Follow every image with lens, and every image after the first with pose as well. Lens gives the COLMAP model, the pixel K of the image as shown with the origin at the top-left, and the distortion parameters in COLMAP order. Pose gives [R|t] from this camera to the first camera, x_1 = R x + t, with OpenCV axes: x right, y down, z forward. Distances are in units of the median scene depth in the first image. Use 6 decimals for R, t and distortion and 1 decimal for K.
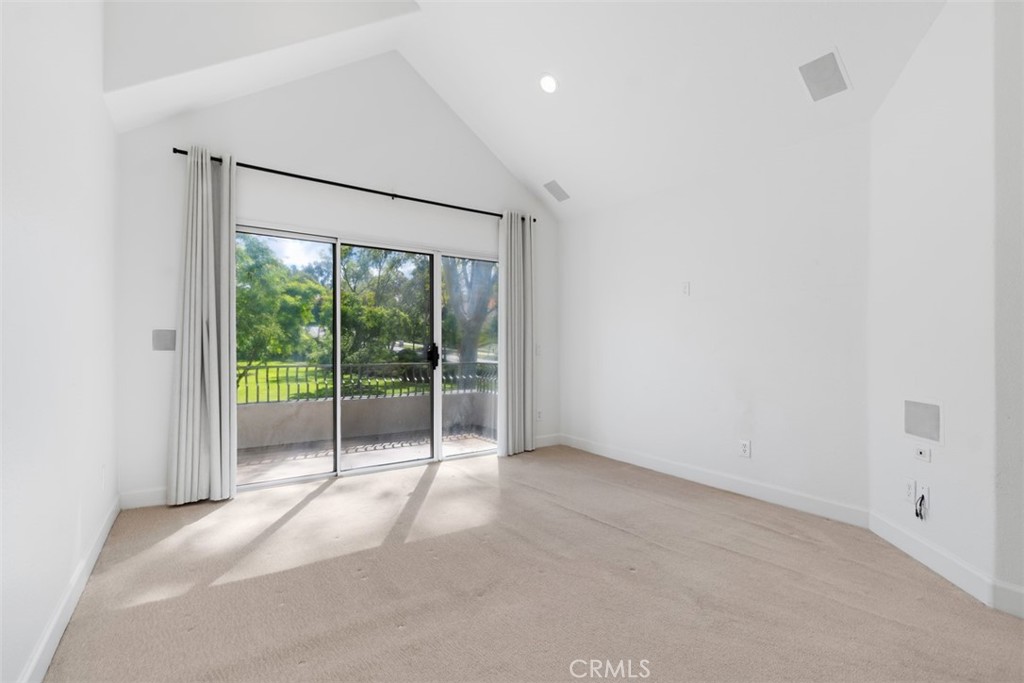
lens RADIAL K [[463.4, 0, 509.1], [0, 463.4, 344.0], [0, 0, 1]] dist [0.012153, -0.003065]
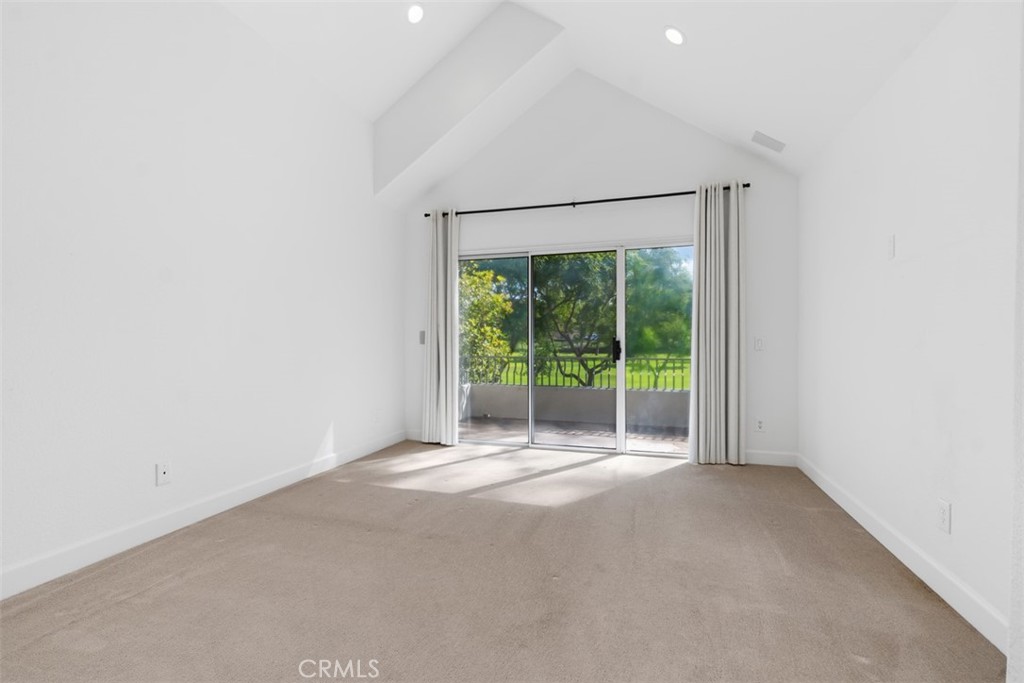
lens RADIAL K [[463.4, 0, 507.8], [0, 463.4, 343.8], [0, 0, 1]] dist [0.012153, -0.003065]
pose [[0.630969, 0.000182, -0.775808, 0.480477], [0.009461, 0.999924, 0.007929, 0.002237], [0.775750, -0.012343, 0.630919, 0.172223]]
